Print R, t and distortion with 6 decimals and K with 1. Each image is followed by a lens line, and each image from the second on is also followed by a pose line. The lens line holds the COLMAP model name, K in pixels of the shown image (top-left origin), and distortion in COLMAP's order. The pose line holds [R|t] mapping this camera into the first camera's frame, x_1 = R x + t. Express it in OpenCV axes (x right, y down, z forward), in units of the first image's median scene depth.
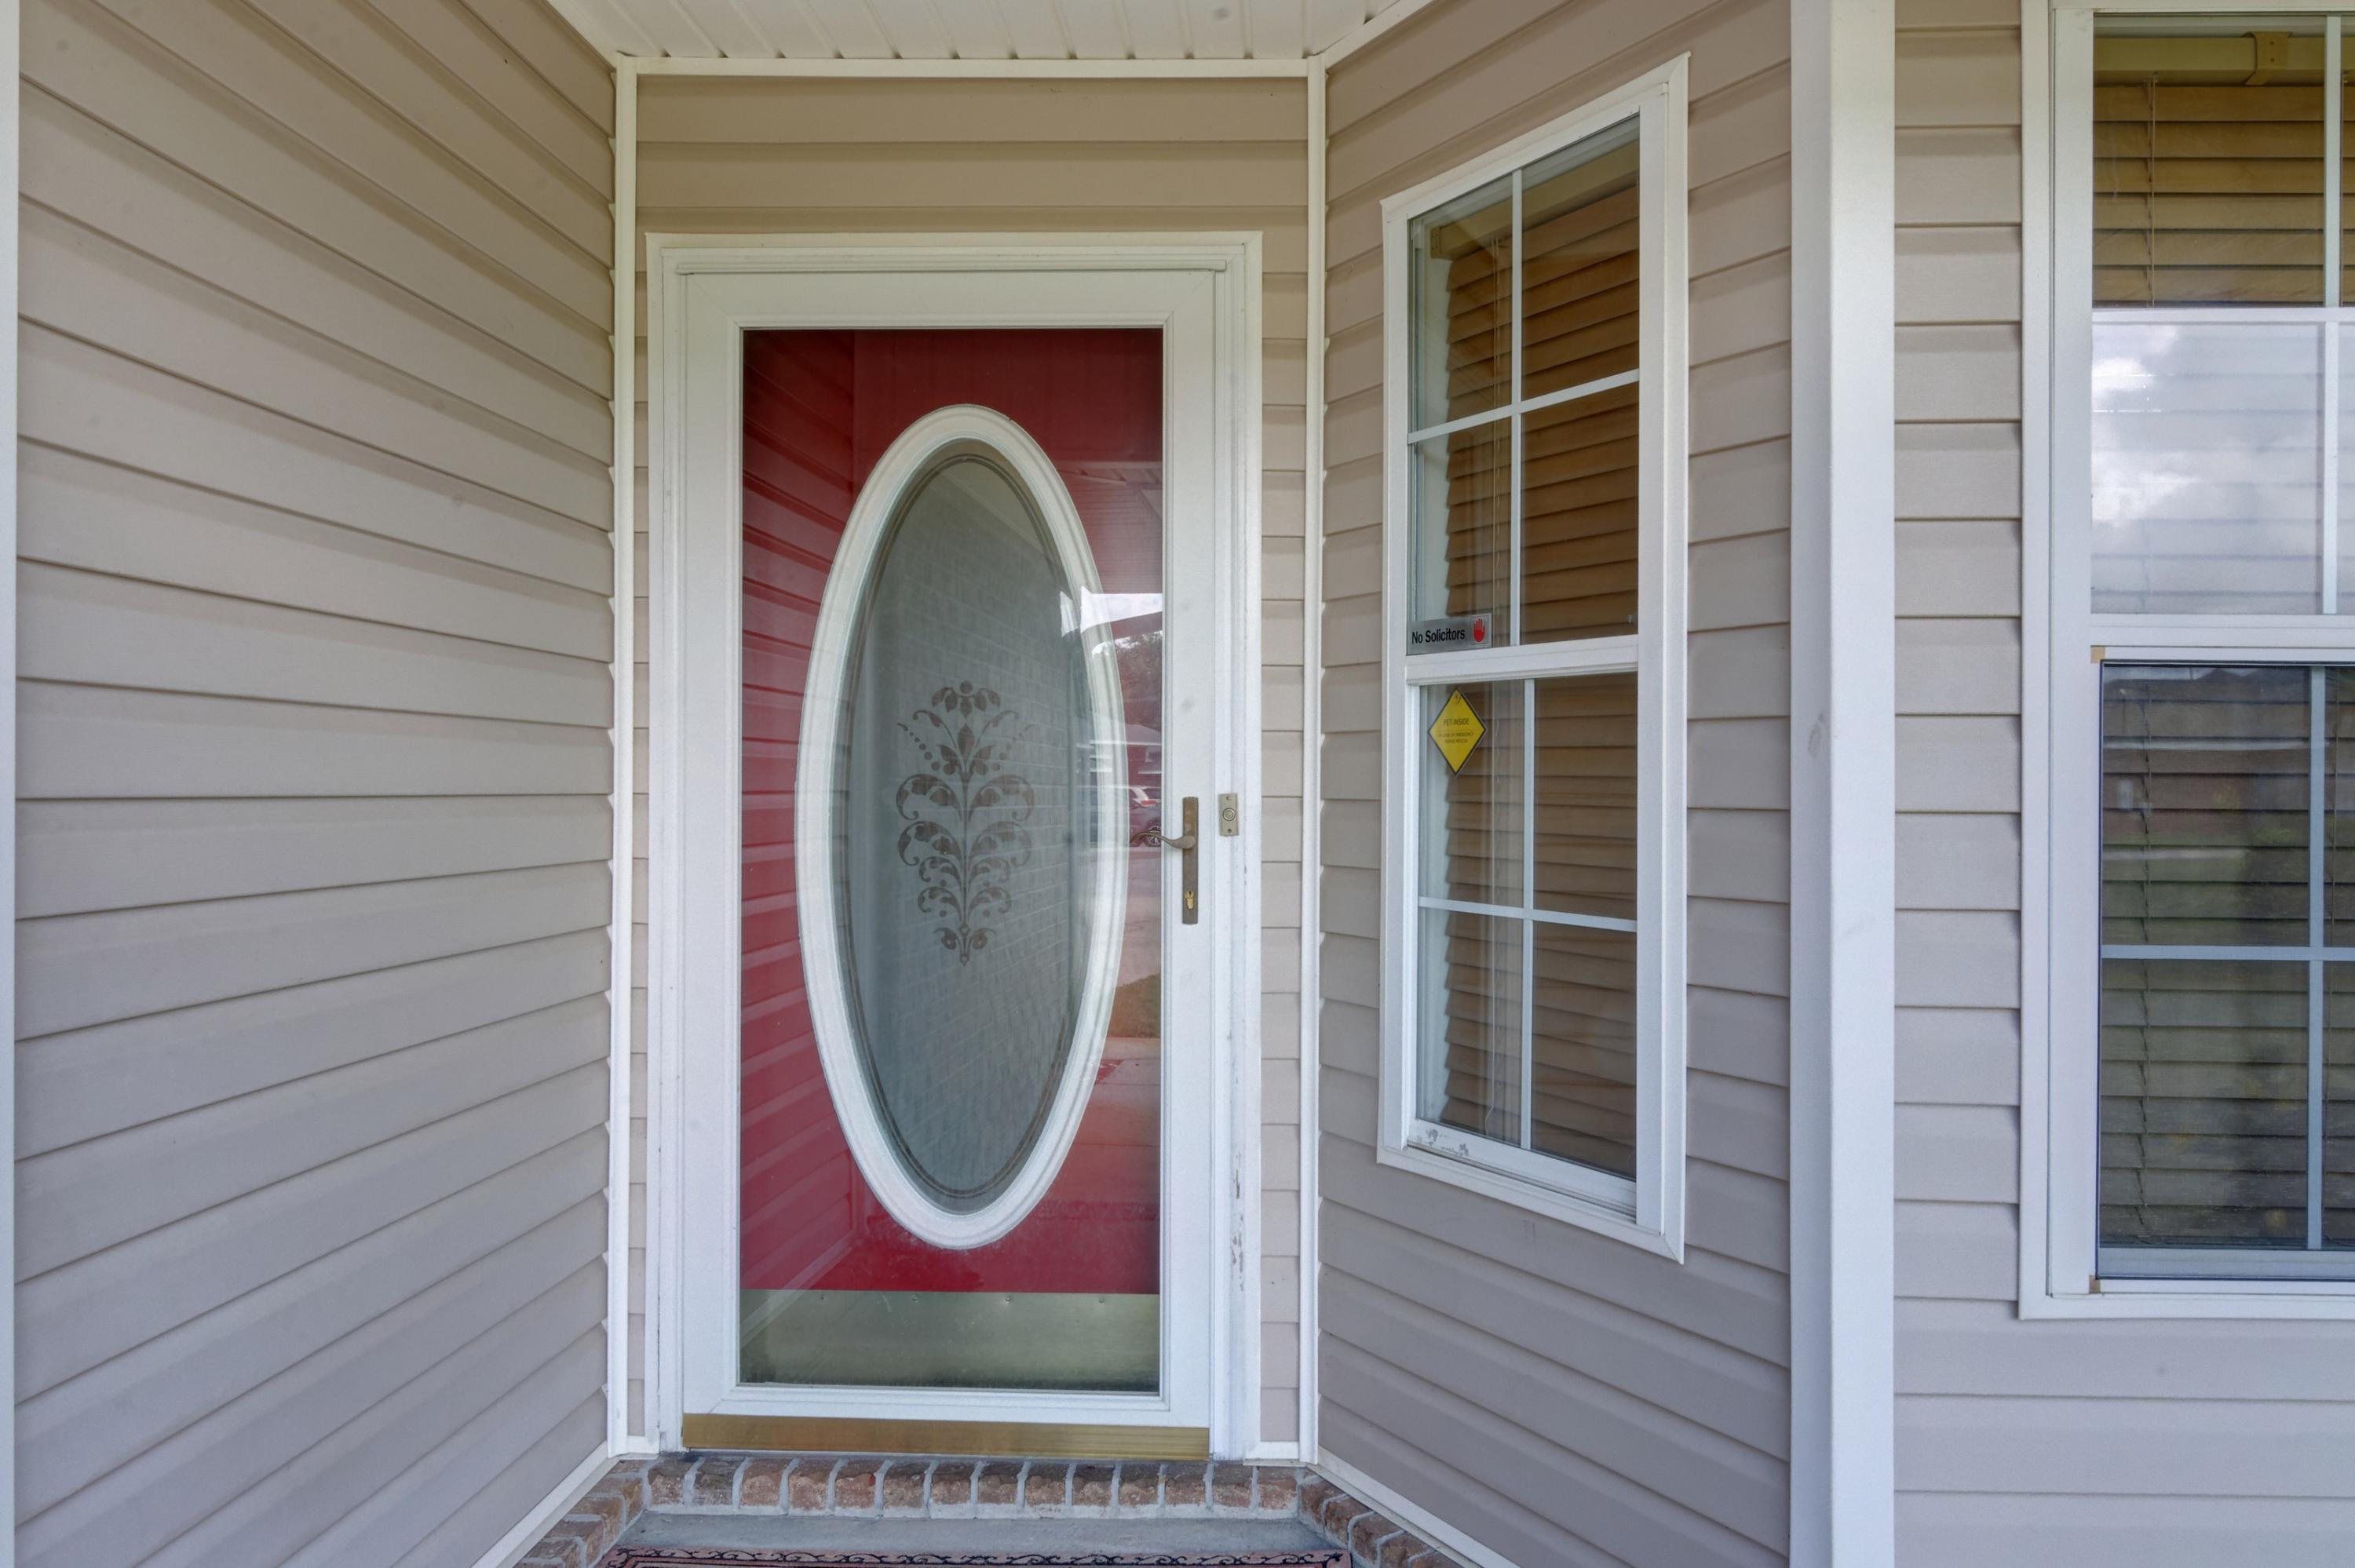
lens RADIAL K [[1606.0, 0, 1296.8], [0, 1606.0, 792.4], [0, 0, 1]] dist [0.000803, -0.000305]
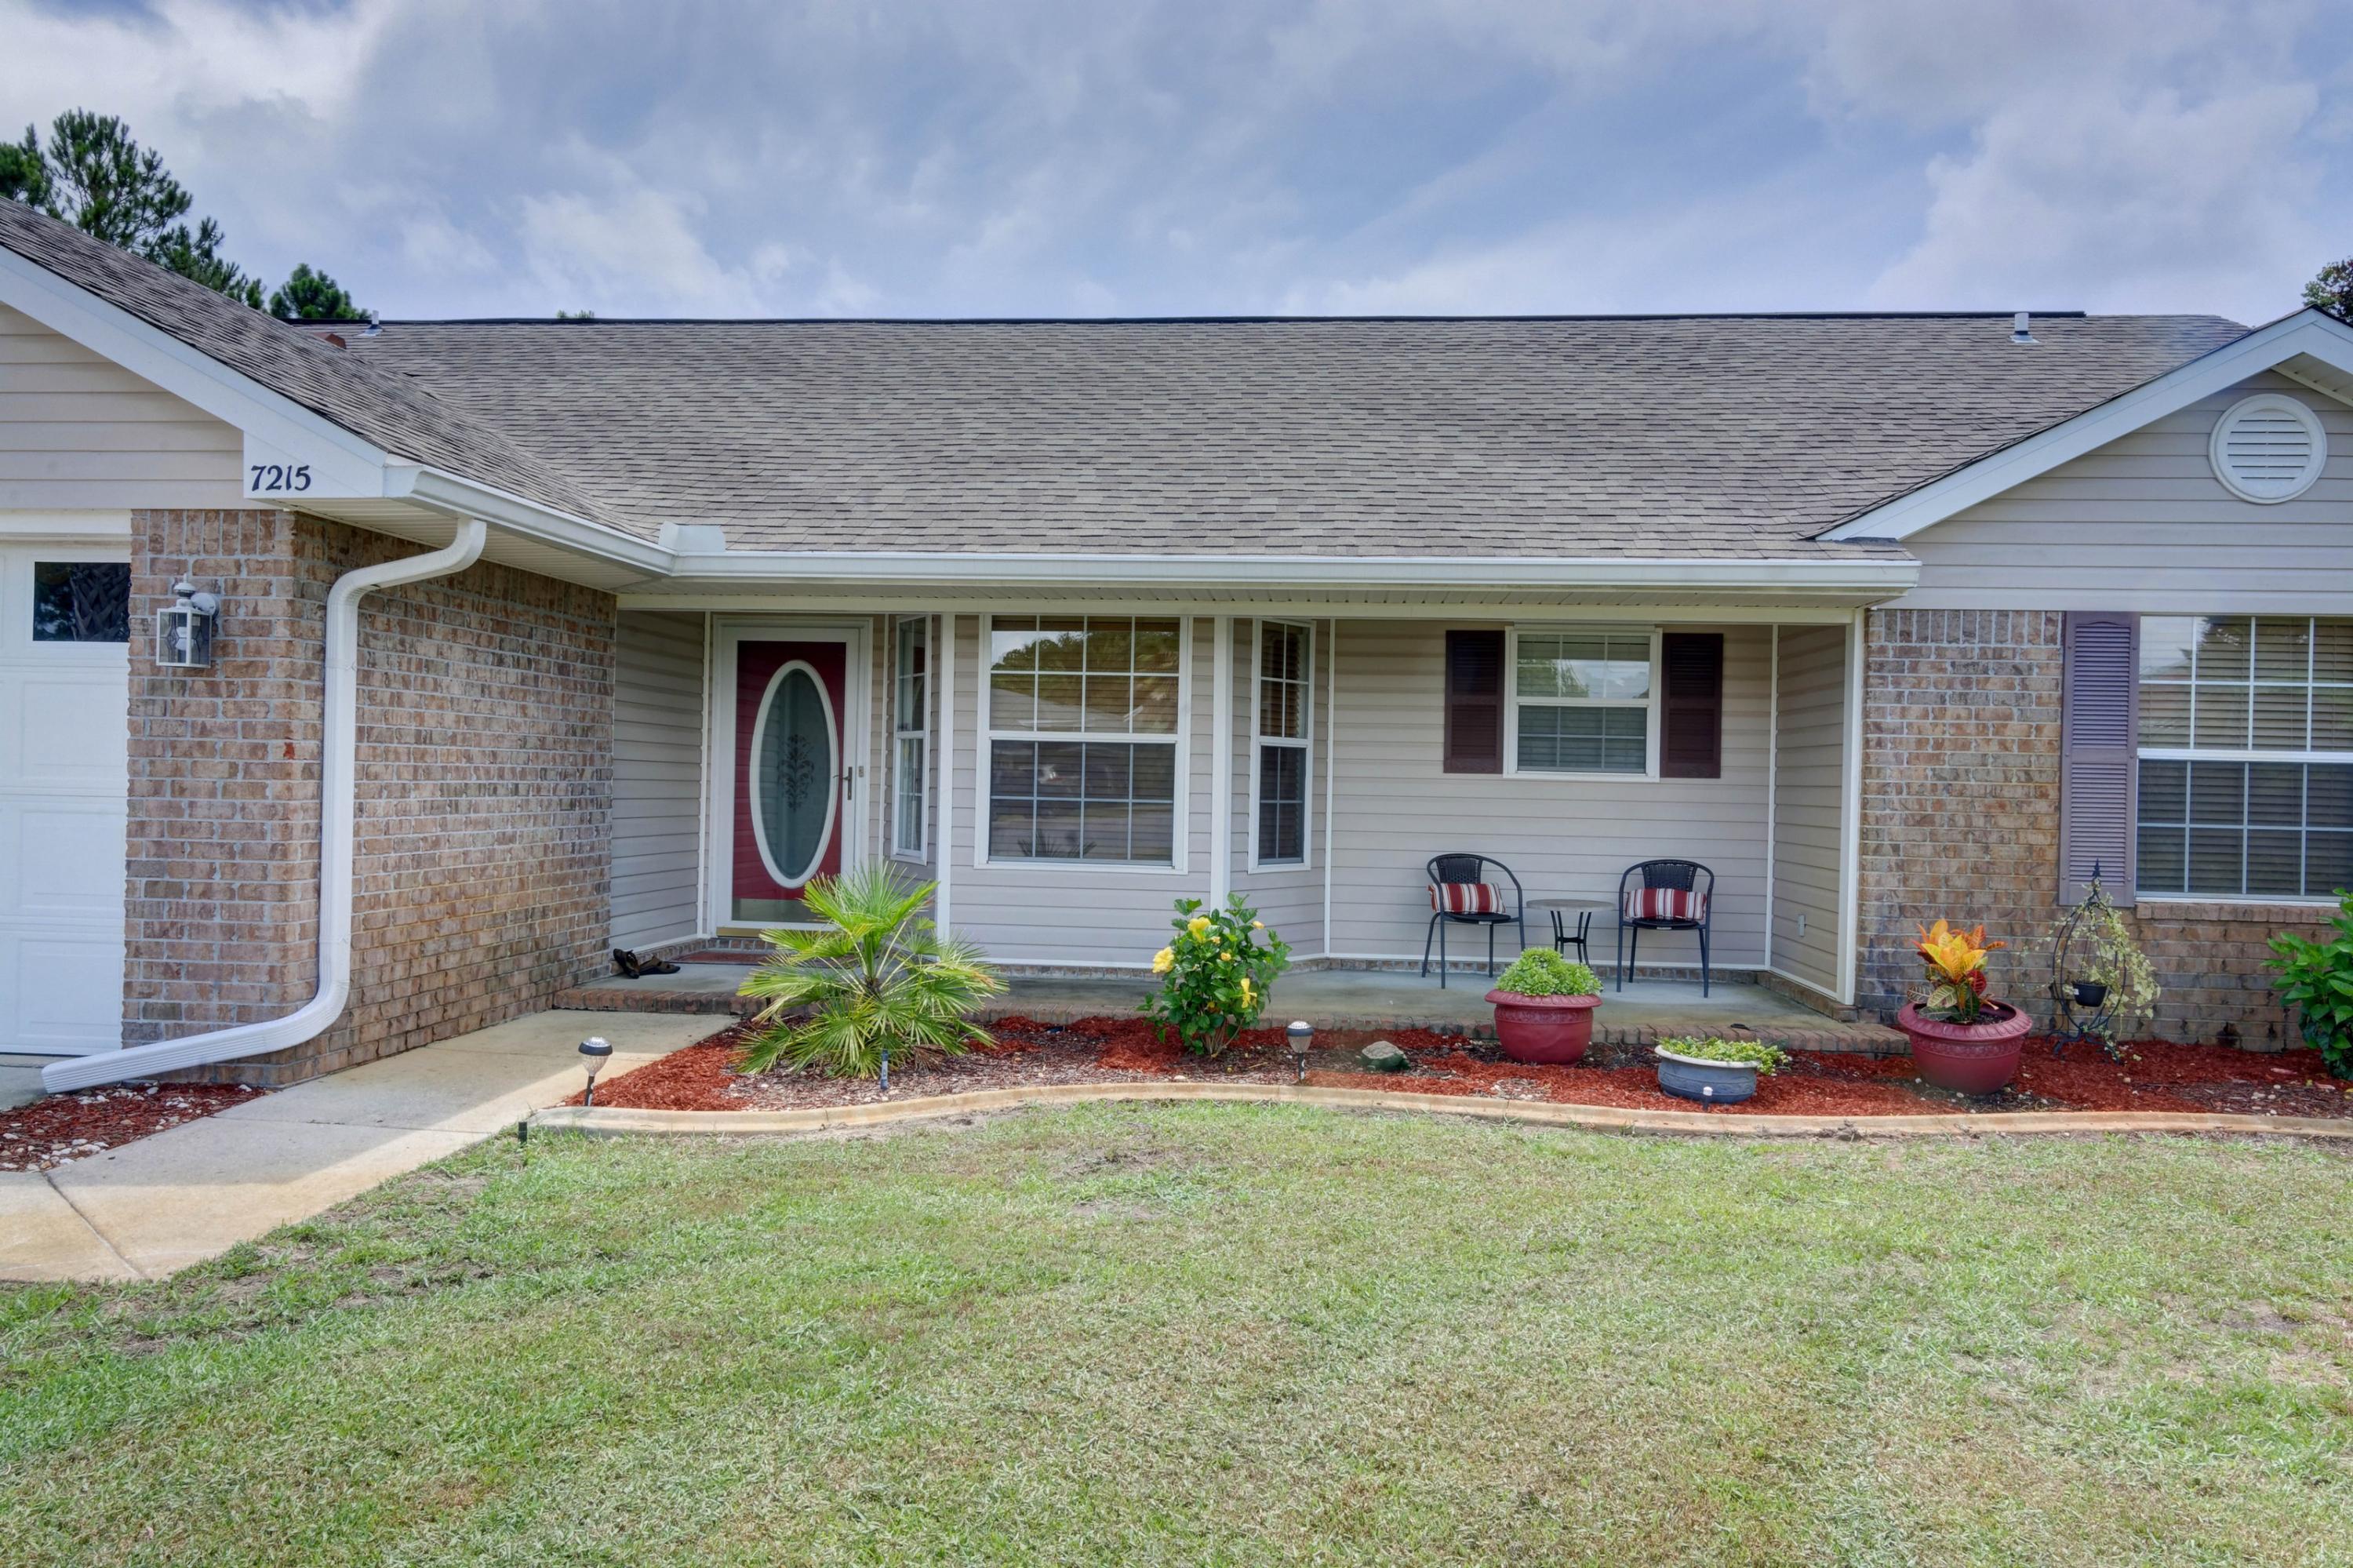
lens RADIAL K [[1602.9, 0, 1176.5], [0, 1602.9, 784.0], [0, 0, 1]] dist [0.002387, -0.001448]
pose [[0.997820, 0.018946, -0.063220, 0.941005], [-0.018873, 0.999820, 0.001759, 0.022545], [0.063242, -0.000562, 0.997998, -2.730511]]
